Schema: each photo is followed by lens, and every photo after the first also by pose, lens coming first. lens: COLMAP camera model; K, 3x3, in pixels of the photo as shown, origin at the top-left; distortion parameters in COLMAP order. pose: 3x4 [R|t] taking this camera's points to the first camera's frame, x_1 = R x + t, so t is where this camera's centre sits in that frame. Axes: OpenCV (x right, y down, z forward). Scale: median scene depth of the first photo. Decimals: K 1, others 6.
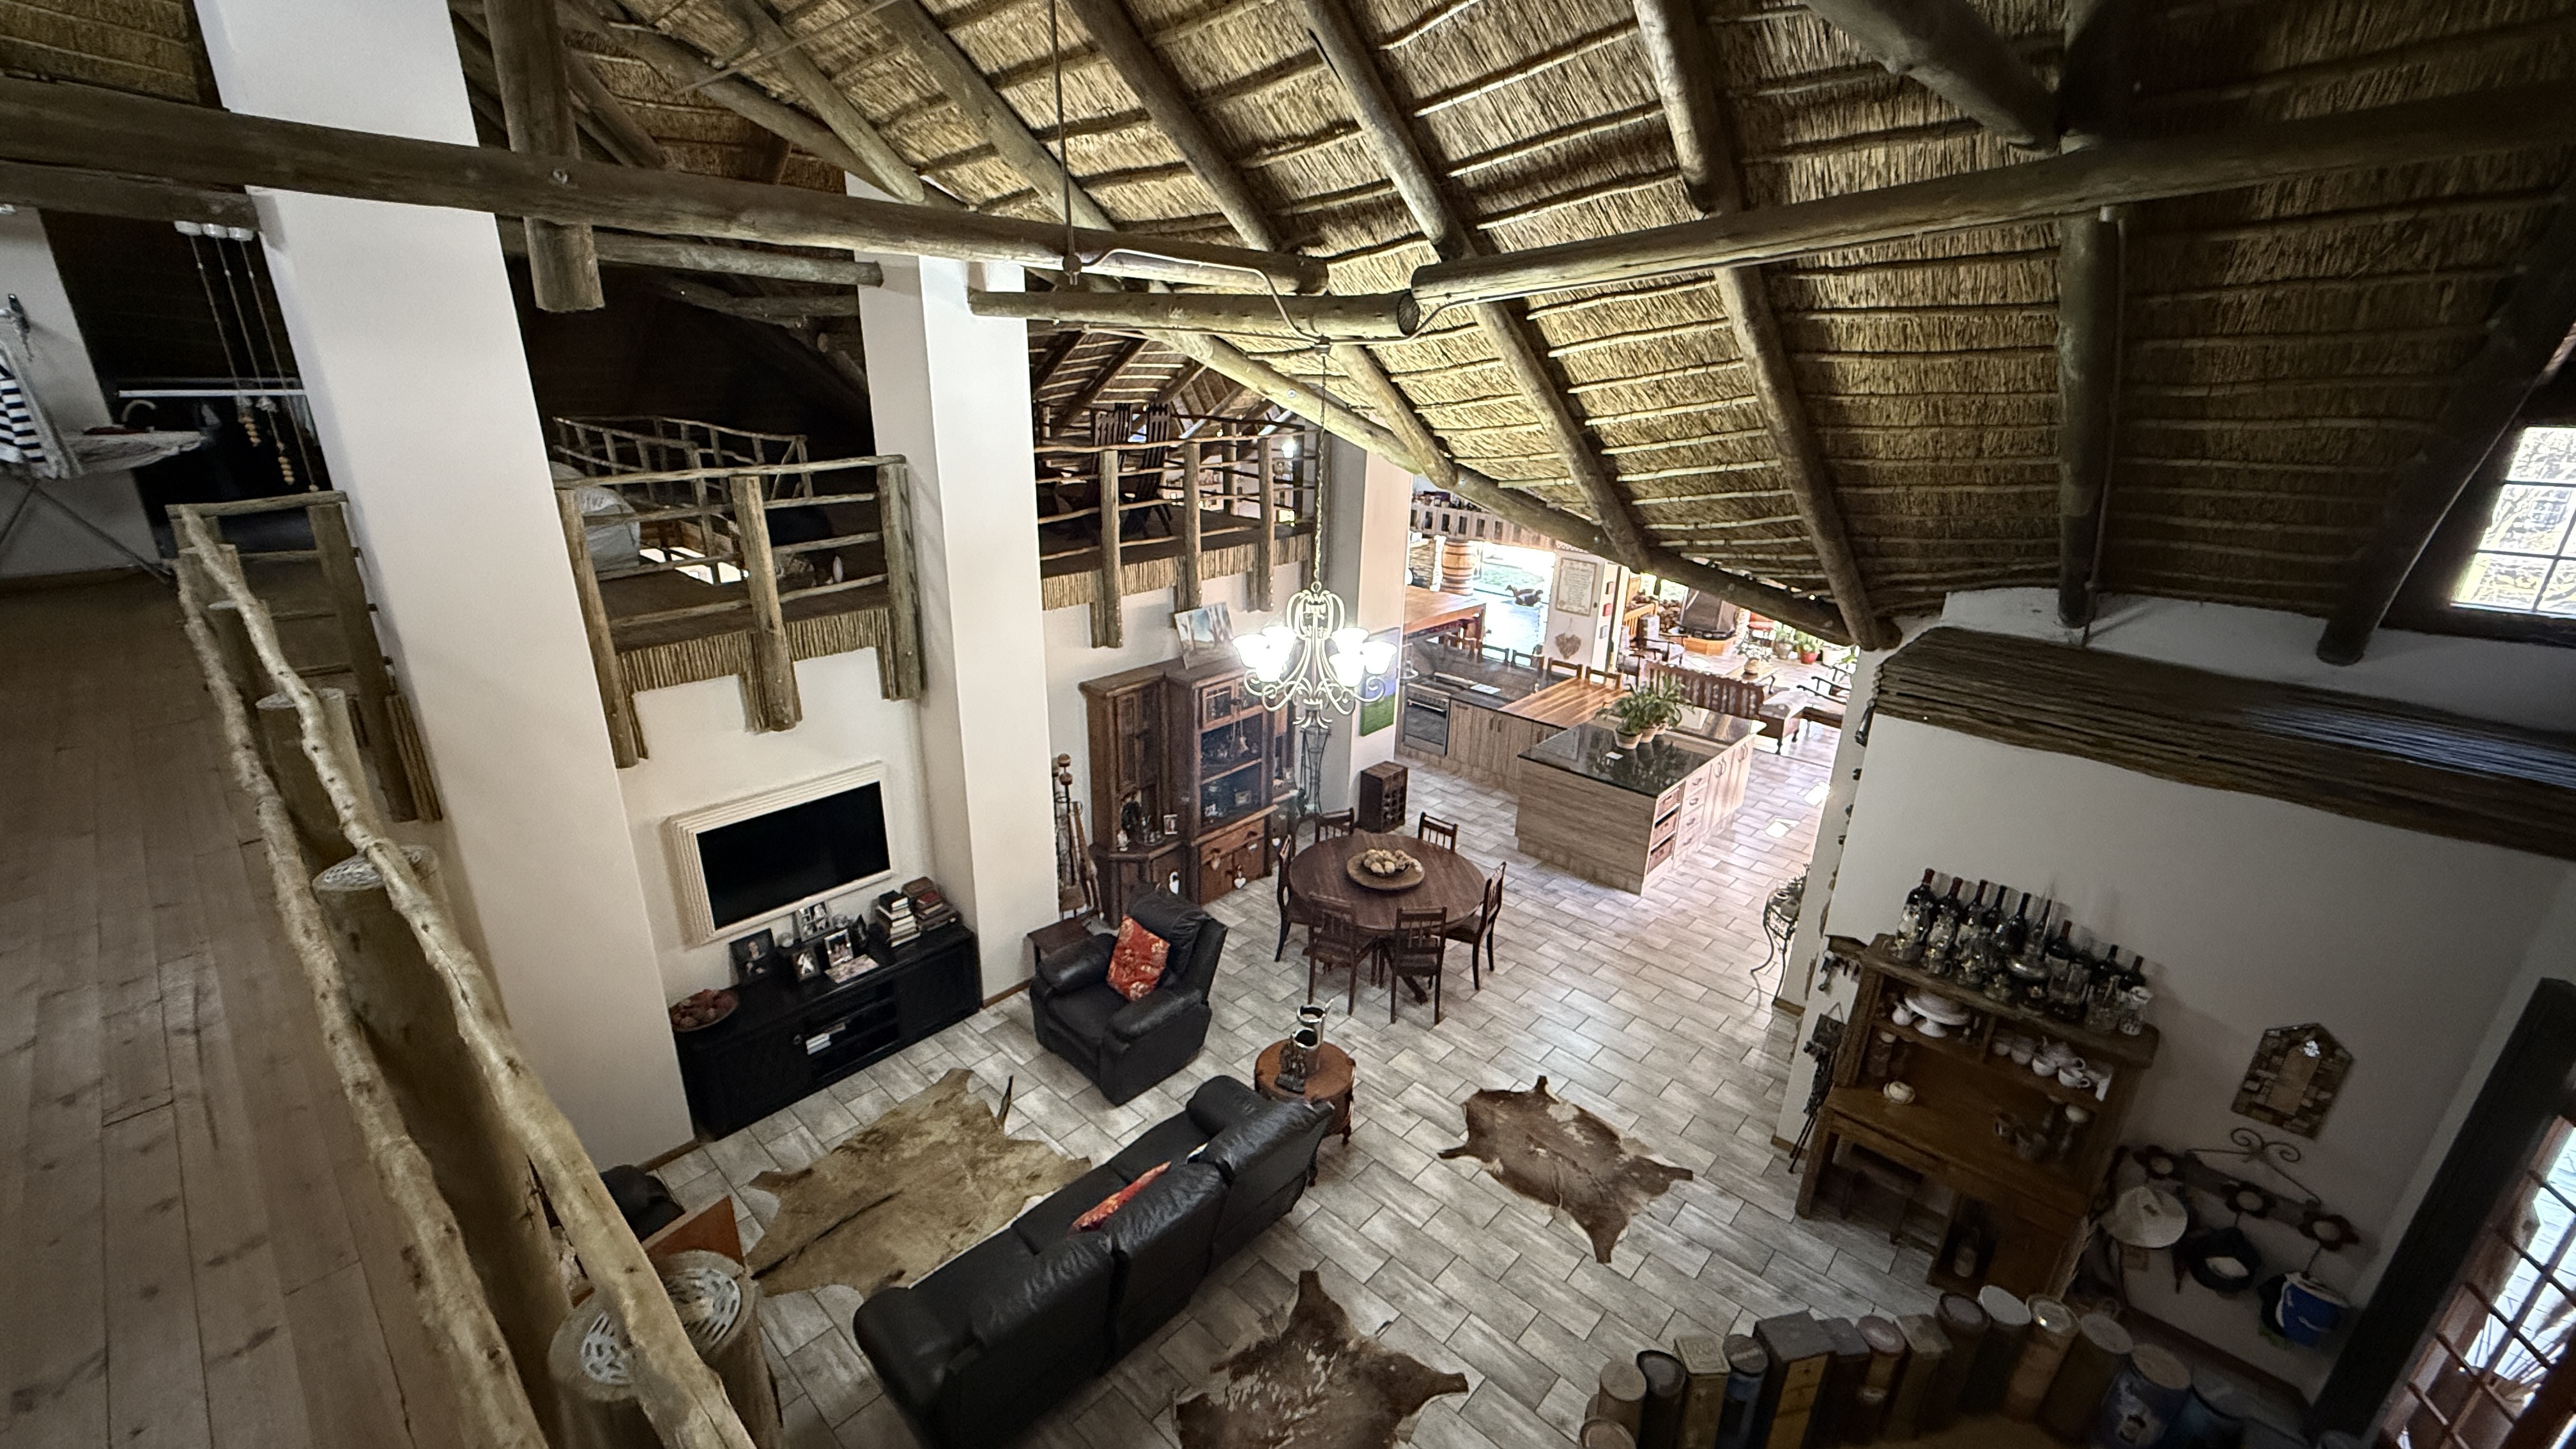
lens RADIAL K [[1008.4, 0, 1279.3], [0, 1008.4, 730.4], [0, 0, 1]] dist [-0.001813, 0.000065]
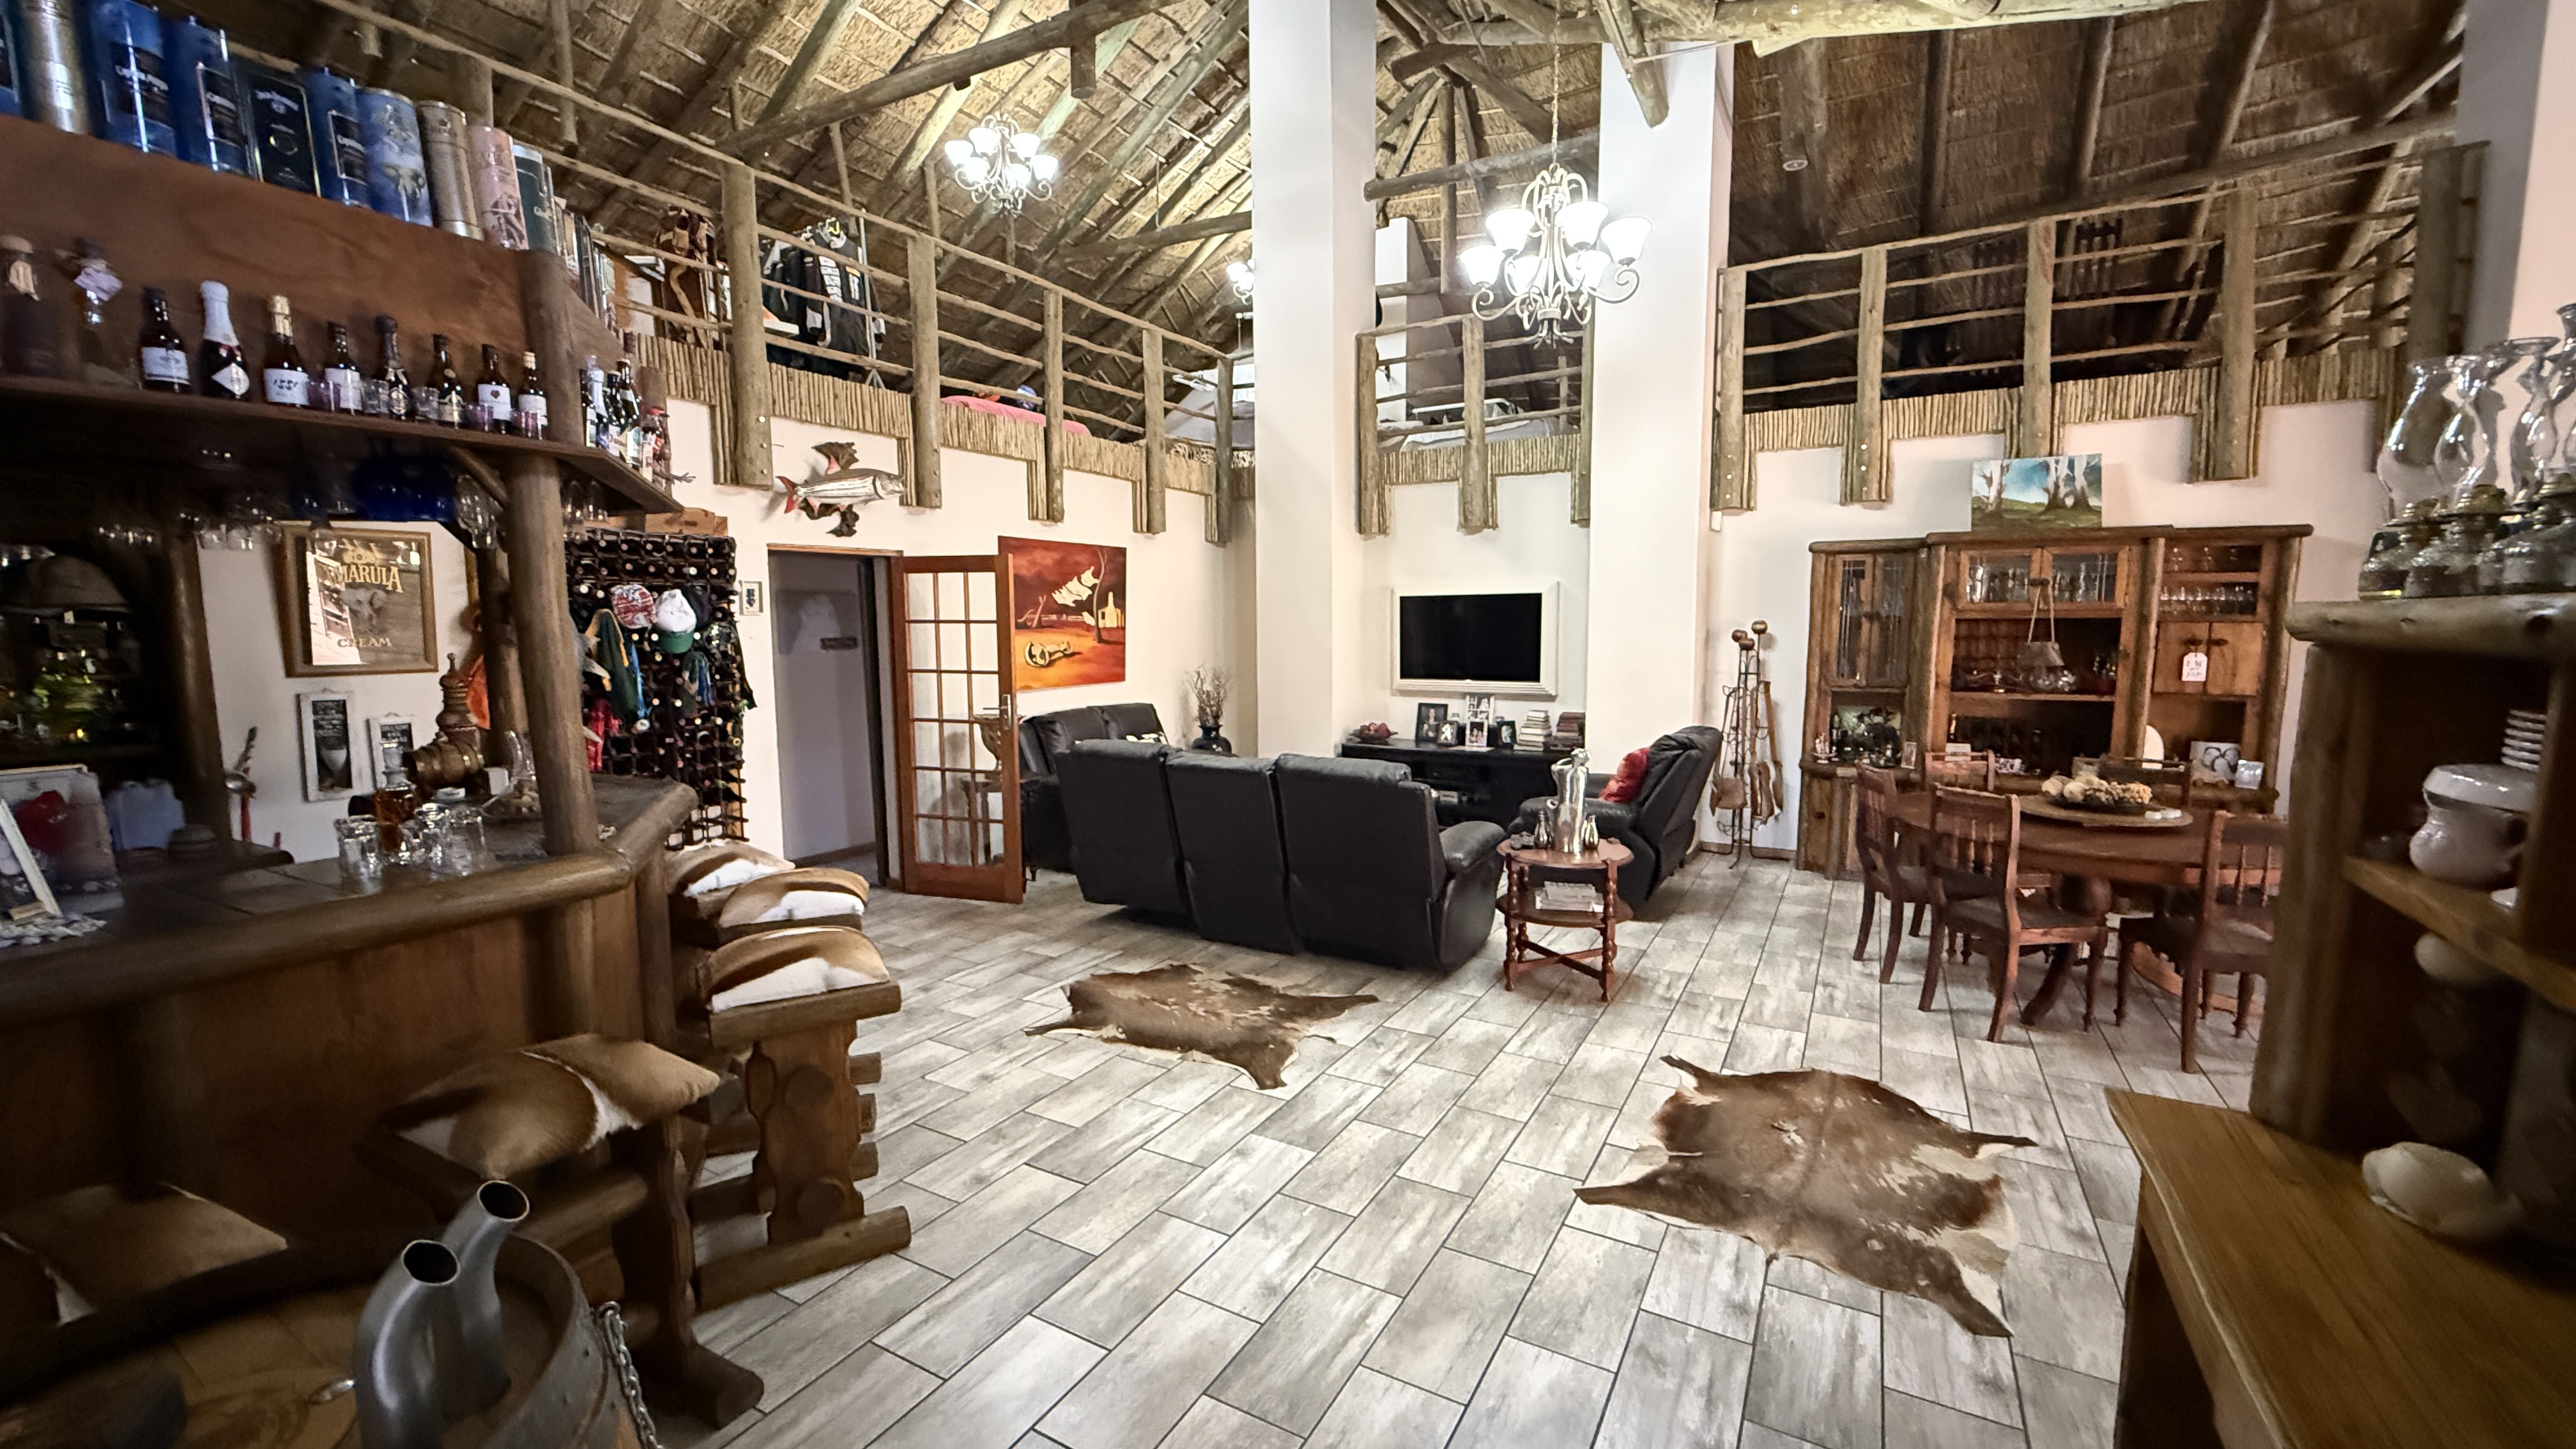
lens RADIAL K [[1008.4, 0, 1292.0], [0, 1008.4, 721.2], [0, 0, 1]] dist [-0.001813, 0.000065]
pose [[0.236183, 0.075242, -0.968791, 0.724493], [-0.331309, 0.943492, -0.007493, 0.330024], [0.913483, 0.322739, 0.247766, 0.618006]]
